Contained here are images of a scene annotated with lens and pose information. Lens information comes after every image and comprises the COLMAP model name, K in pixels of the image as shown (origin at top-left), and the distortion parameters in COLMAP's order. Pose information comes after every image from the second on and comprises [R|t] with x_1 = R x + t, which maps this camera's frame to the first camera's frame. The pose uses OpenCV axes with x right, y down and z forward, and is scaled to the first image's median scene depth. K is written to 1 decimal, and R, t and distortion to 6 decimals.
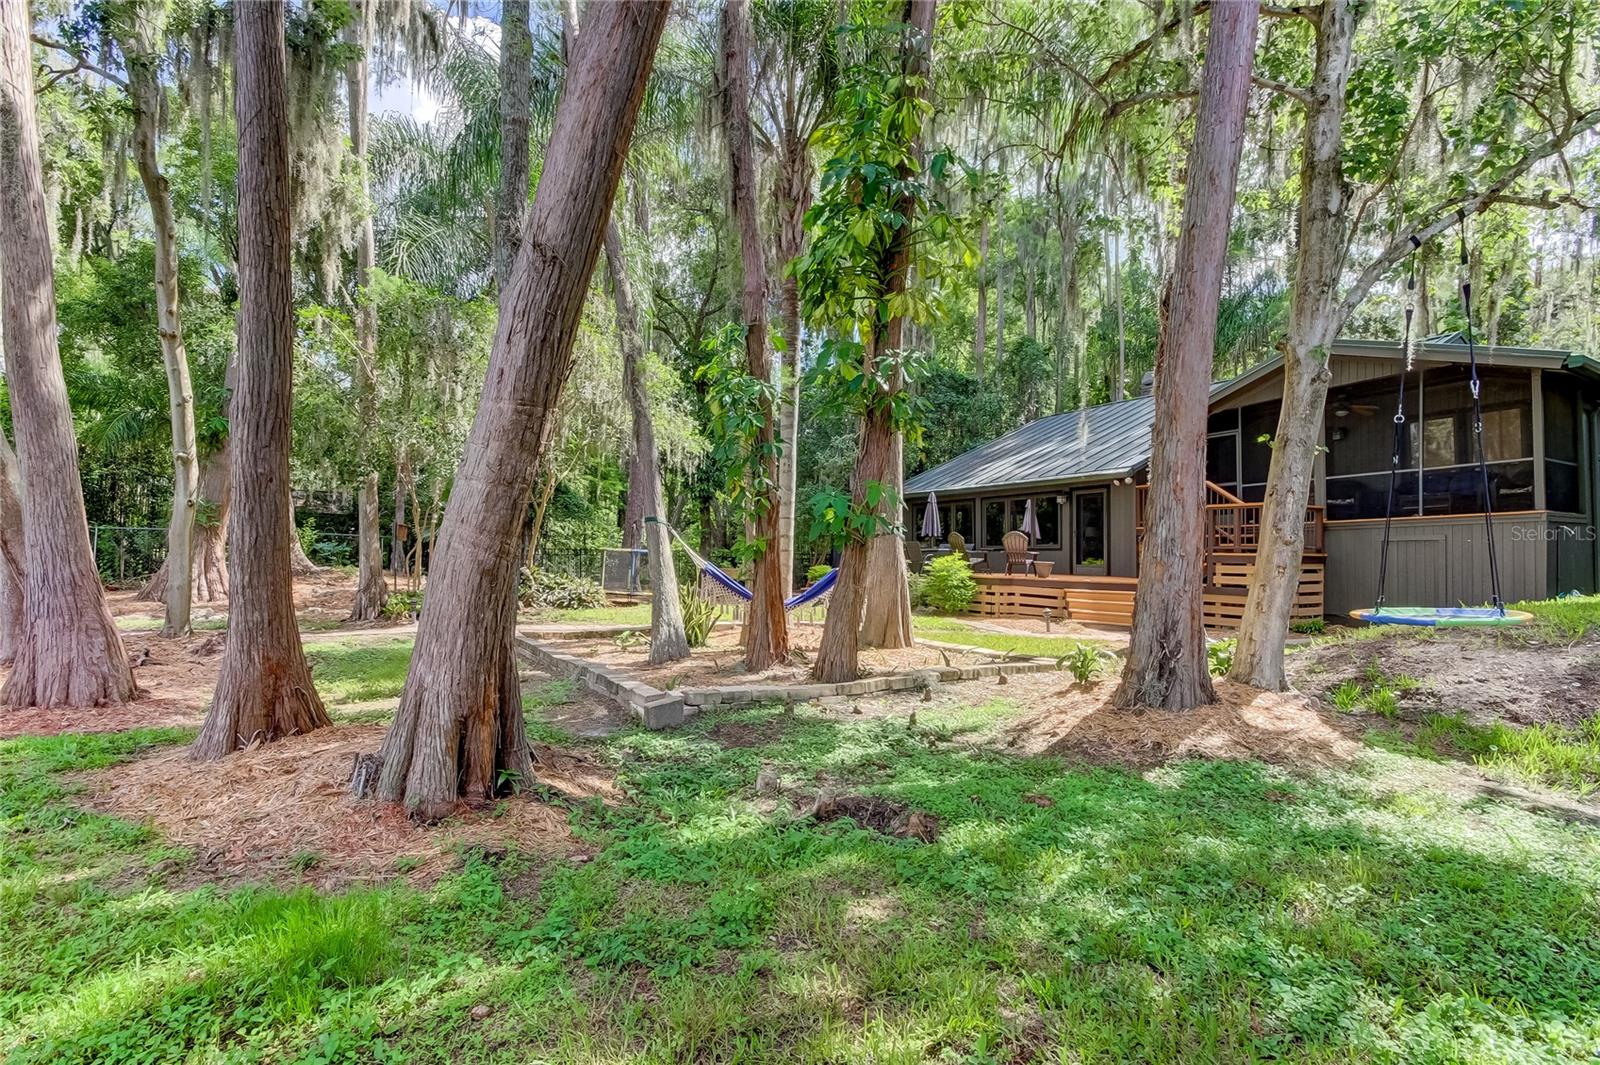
lens RADIAL K [[761.0, 0, 796.8], [0, 761.0, 542.1], [0, 0, 1]] dist [0.032384, -0.000220]
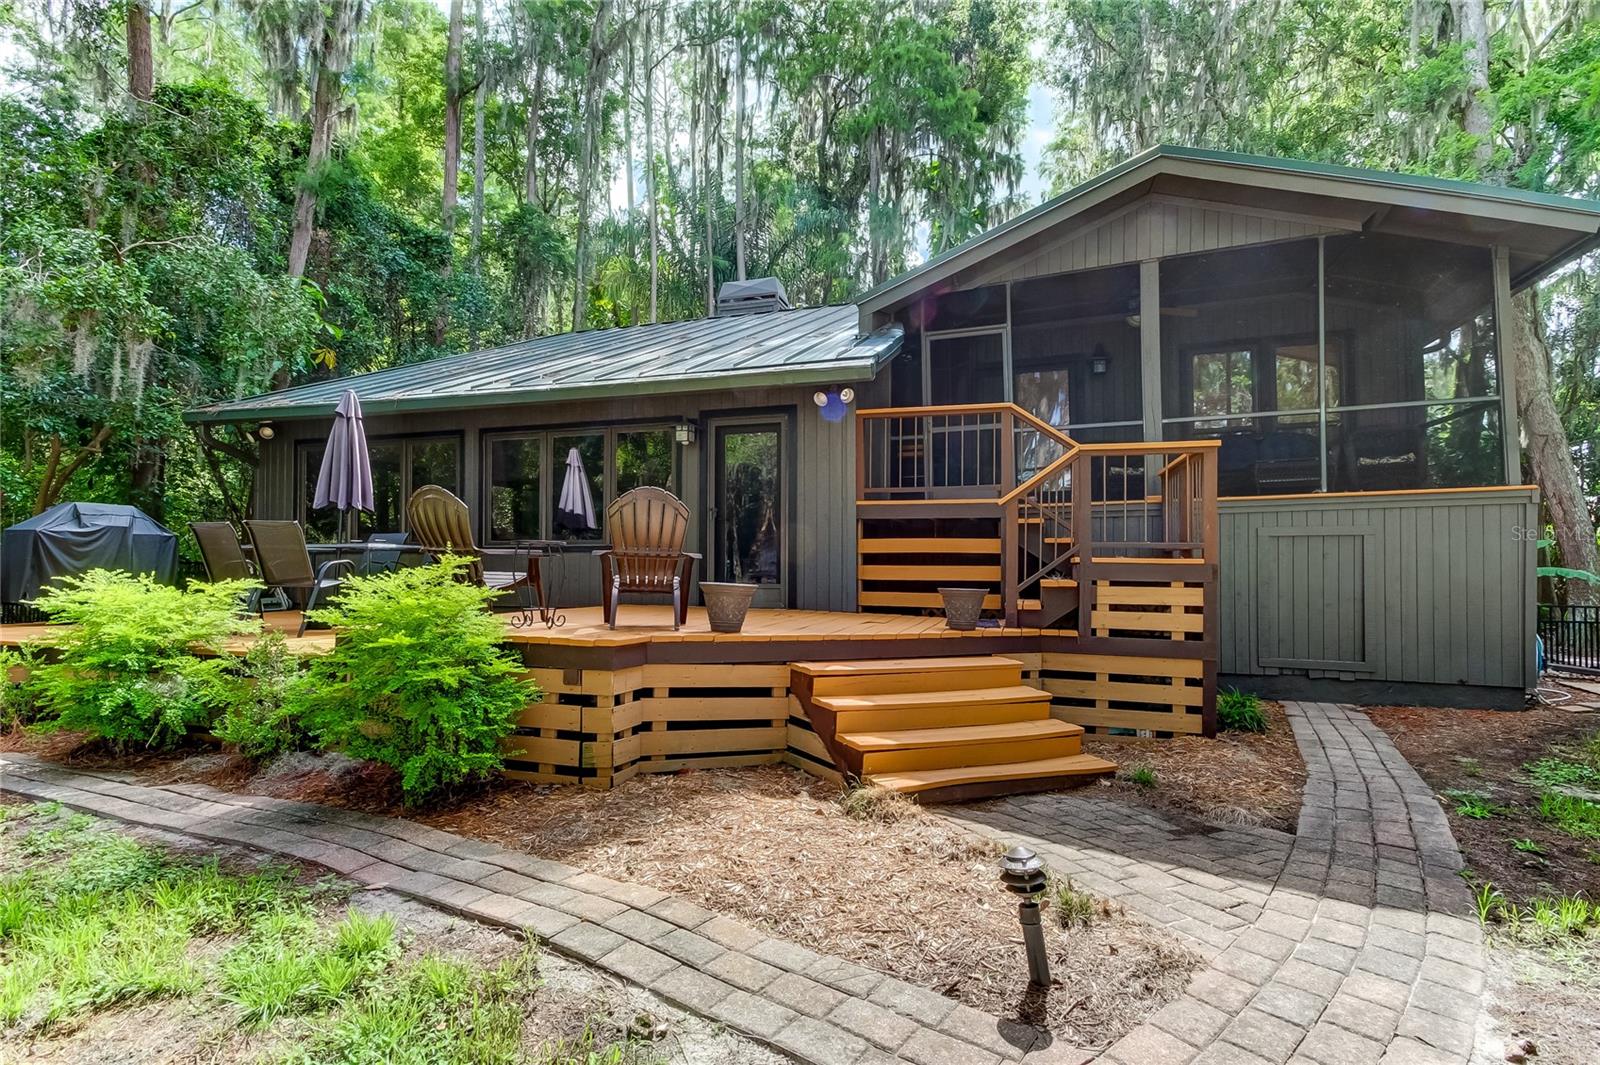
lens RADIAL K [[761.0, 0, 791.9], [0, 761.0, 539.9], [0, 0, 1]] dist [0.032384, -0.000220]
pose [[0.768782, 0.015610, 0.639321, 0.125560], [-0.012112, 0.999878, -0.009849, 0.009479], [-0.639397, -0.000172, 0.768877, 0.689943]]
